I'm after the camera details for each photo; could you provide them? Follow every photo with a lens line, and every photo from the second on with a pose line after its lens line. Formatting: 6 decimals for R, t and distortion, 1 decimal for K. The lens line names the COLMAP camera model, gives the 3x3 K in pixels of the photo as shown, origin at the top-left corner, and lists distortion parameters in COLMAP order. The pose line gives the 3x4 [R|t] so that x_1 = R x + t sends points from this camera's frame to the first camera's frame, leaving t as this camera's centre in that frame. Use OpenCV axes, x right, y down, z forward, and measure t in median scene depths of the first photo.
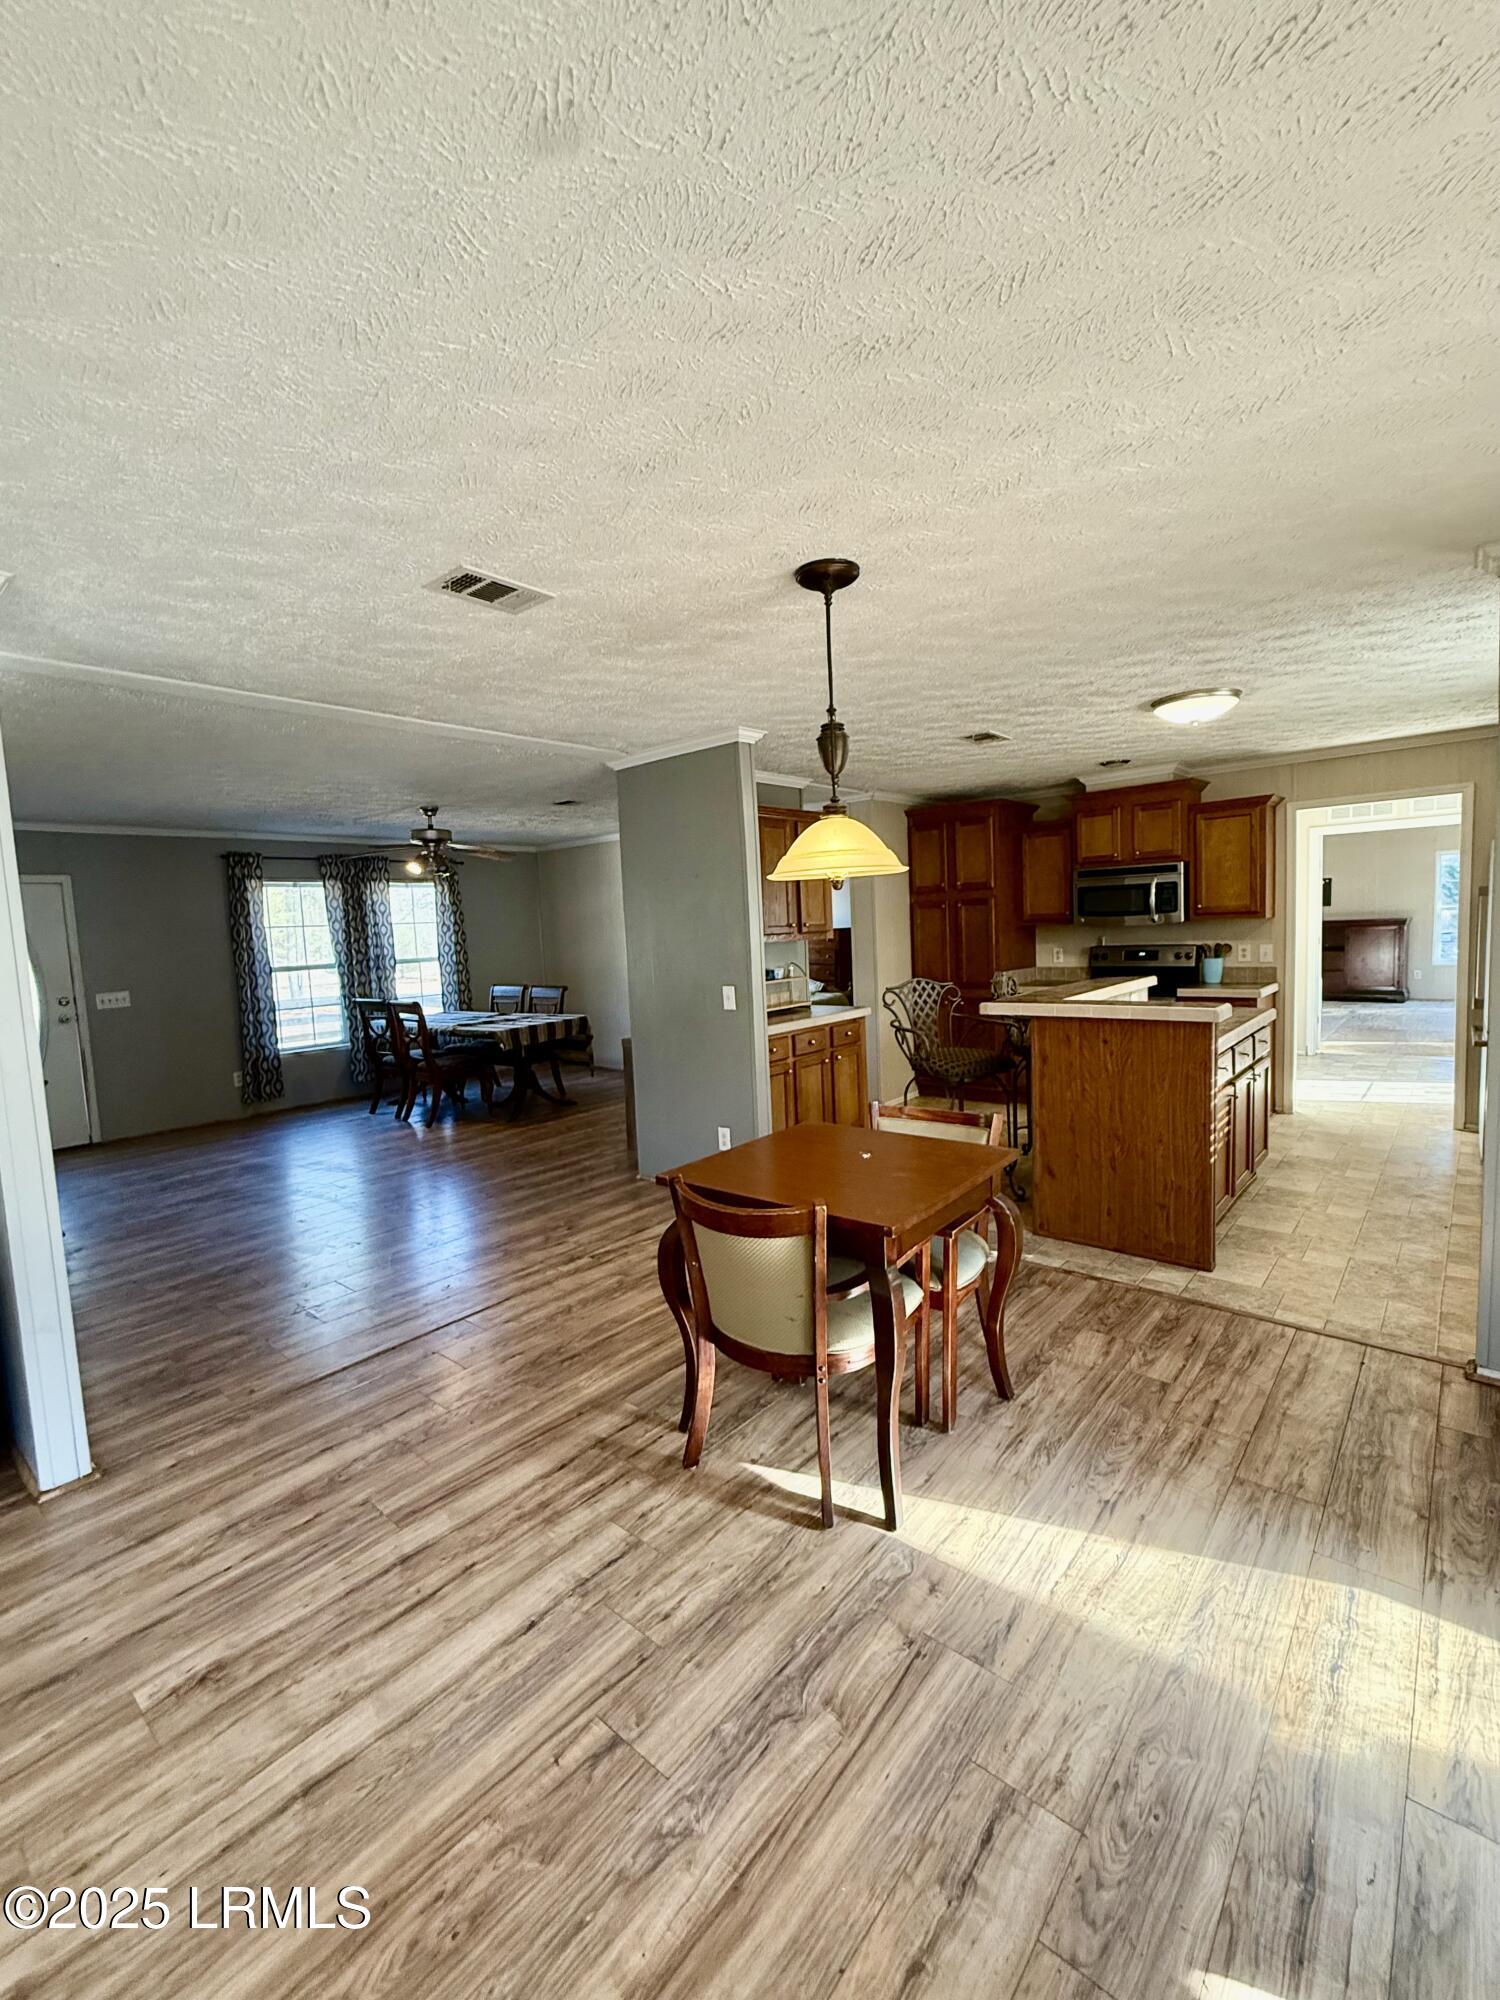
lens RADIAL K [[847.7, 0, 750.0], [0, 847.7, 1000.0], [0, 0, 1]] dist [-0.000427, -0.000211]
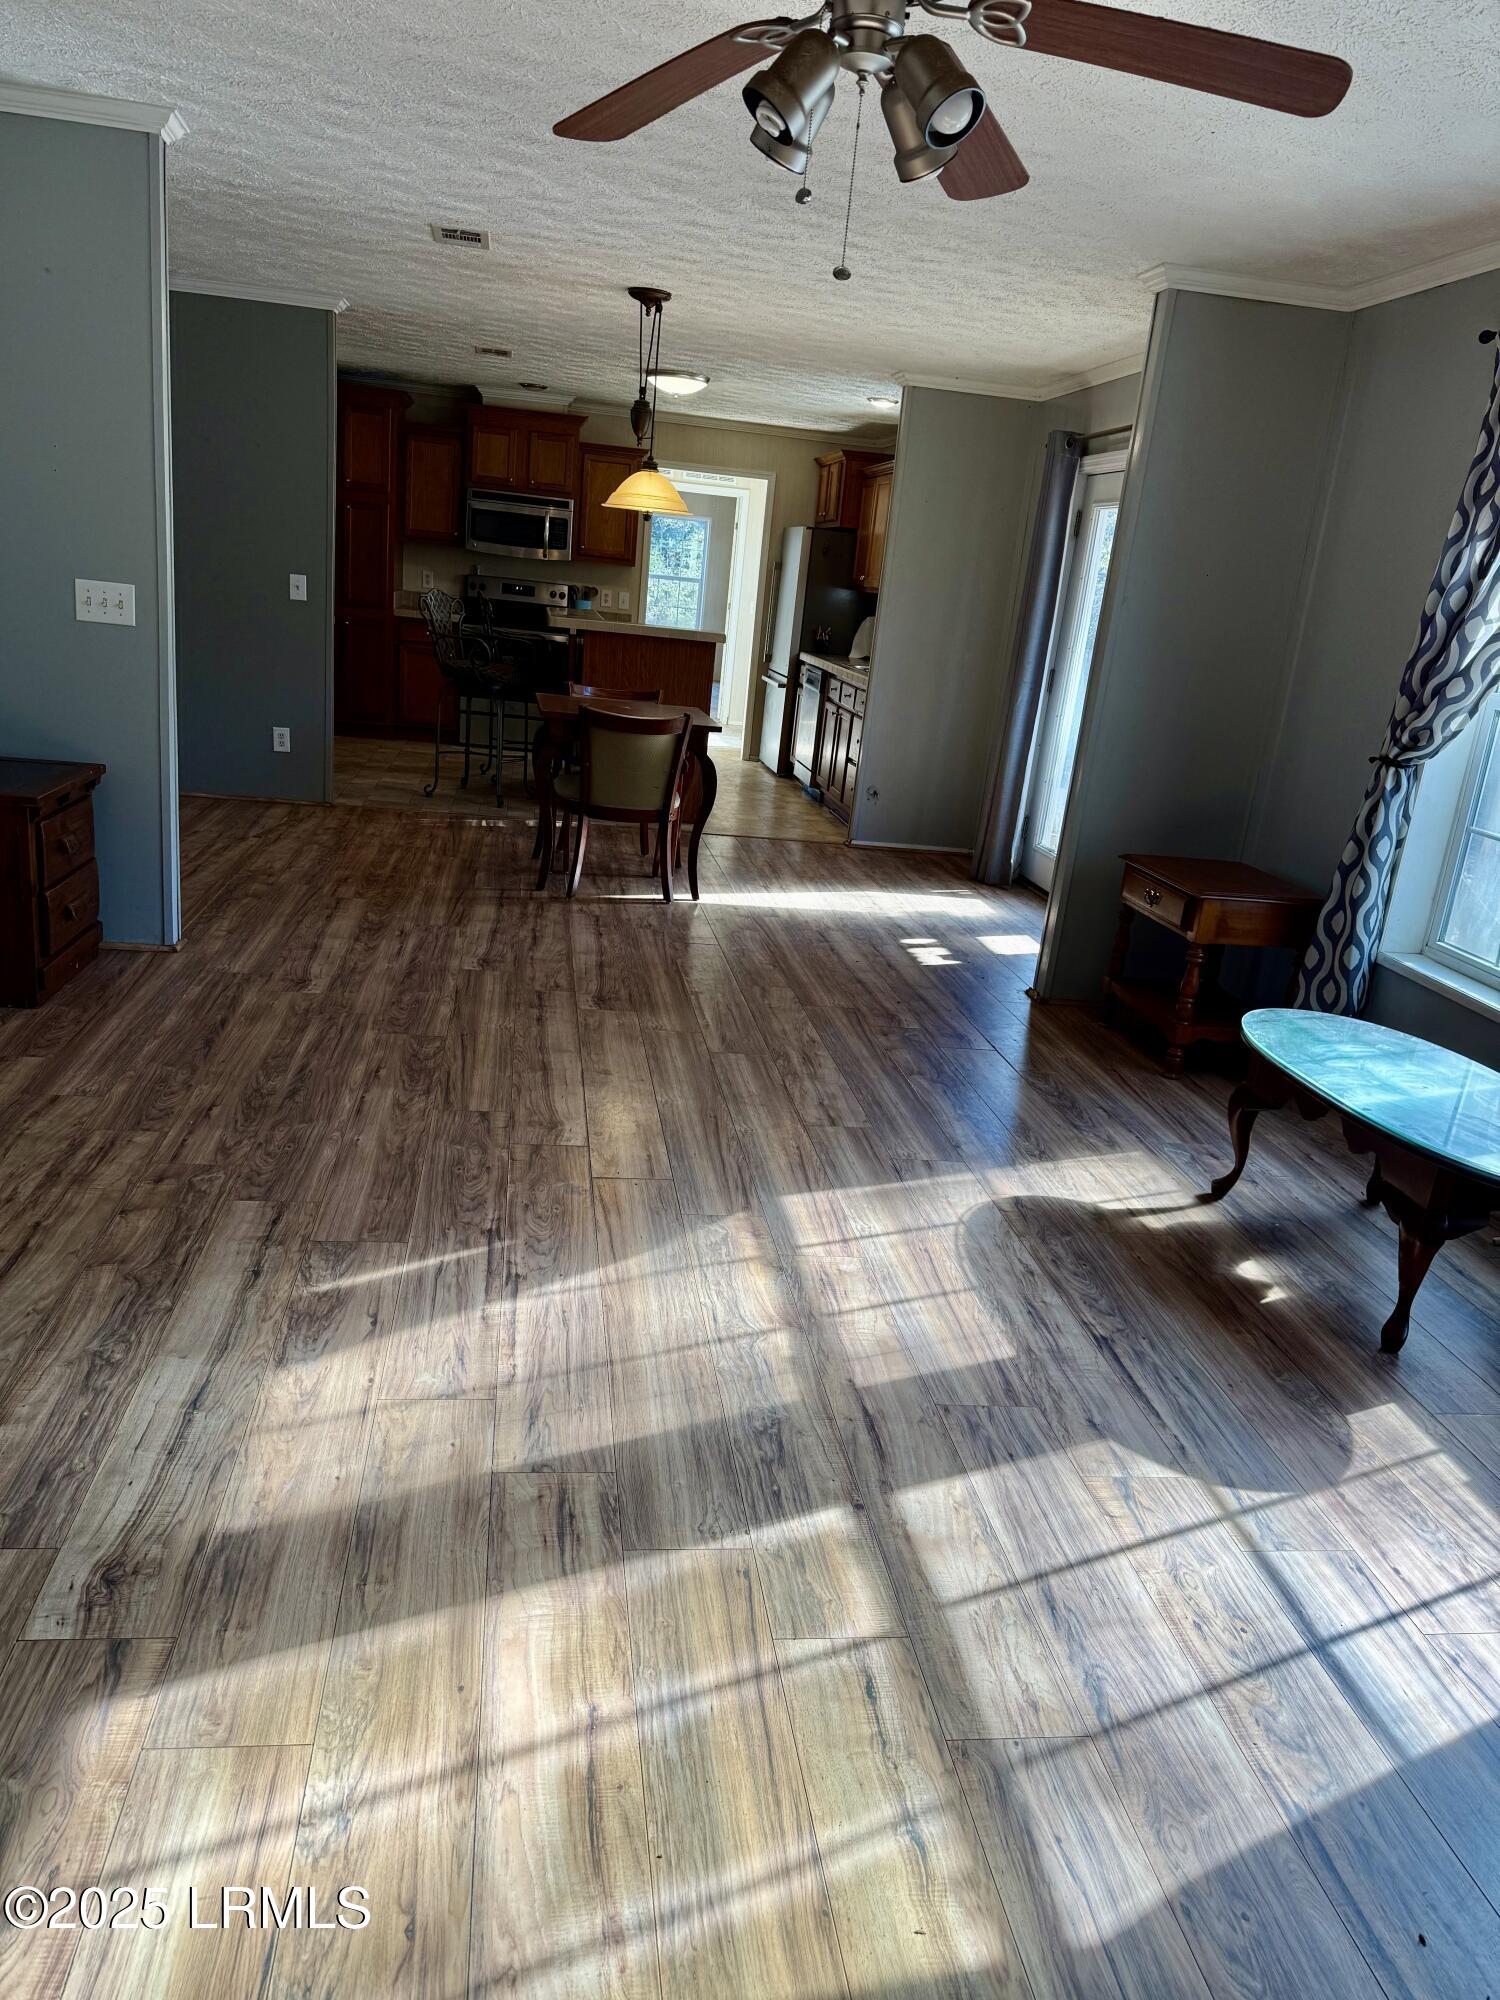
lens RADIAL K [[1403.6, 0, 745.3], [0, 1403.6, 1005.0], [0, 0, 1]] dist [0.054791, -0.047979]
pose [[0.650547, -0.111456, 0.751243, -1.074263], [-0.065092, 0.977350, 0.201369, 0.117718], [-0.756671, -0.179899, 0.628558, -0.534965]]
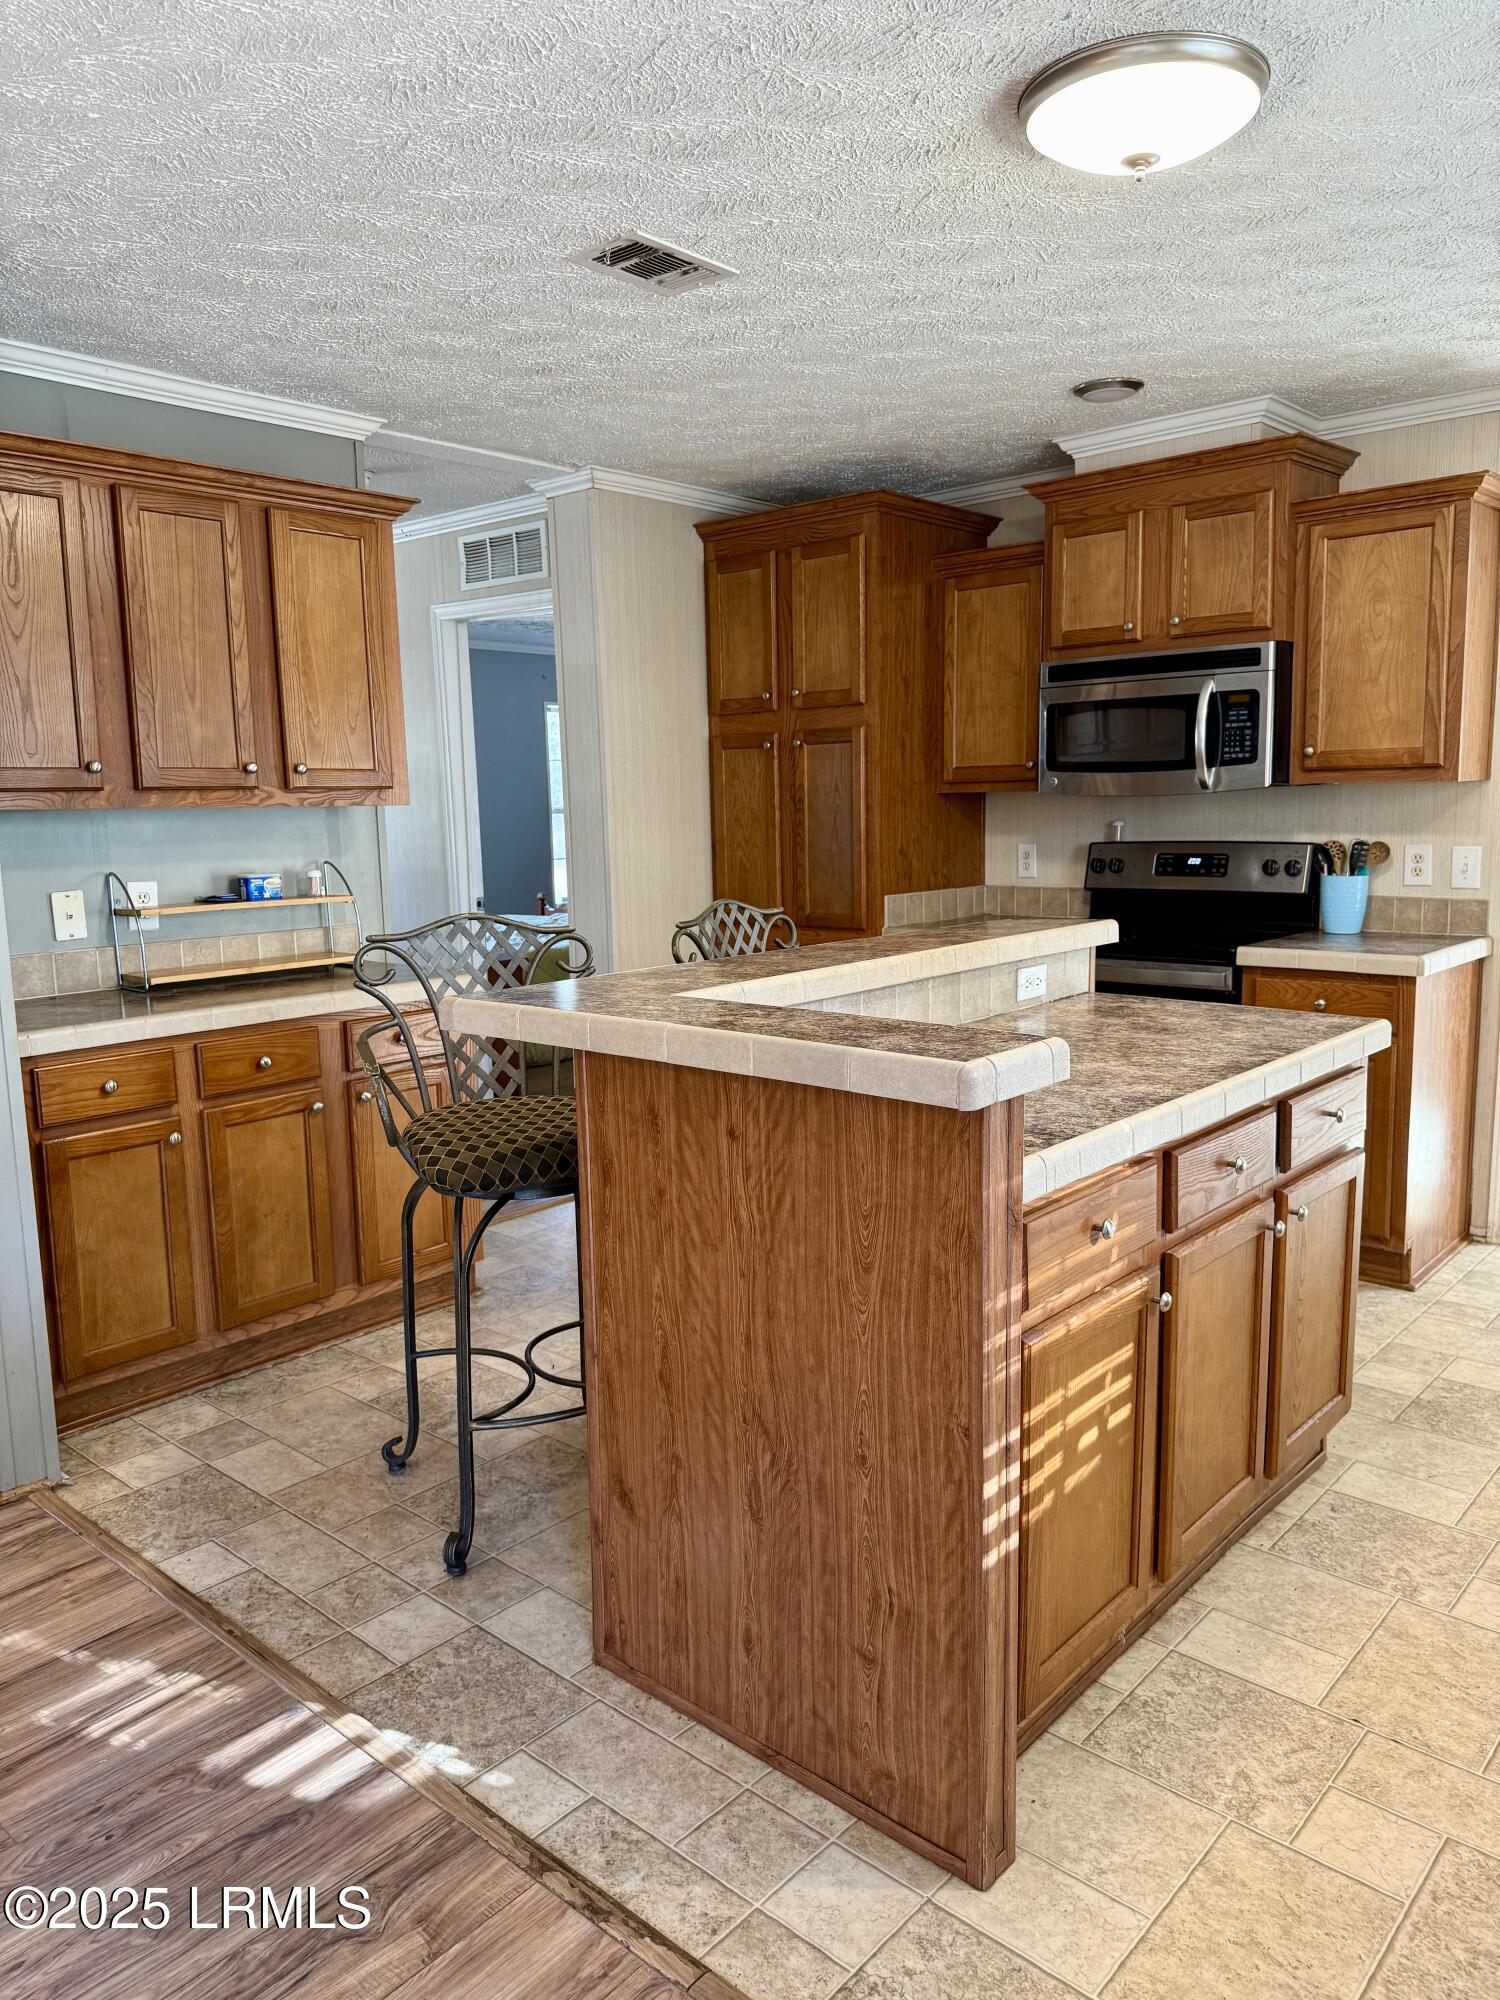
lens RADIAL K [[1403.6, 0, 745.3], [0, 1403.6, 1005.0], [0, 0, 1]] dist [0.054791, -0.047979]
pose [[0.999520, 0.026925, -0.015308, 0.394079], [-0.025926, 0.997733, 0.062105, -0.031417], [0.016946, -0.061678, 0.997952, 0.426600]]
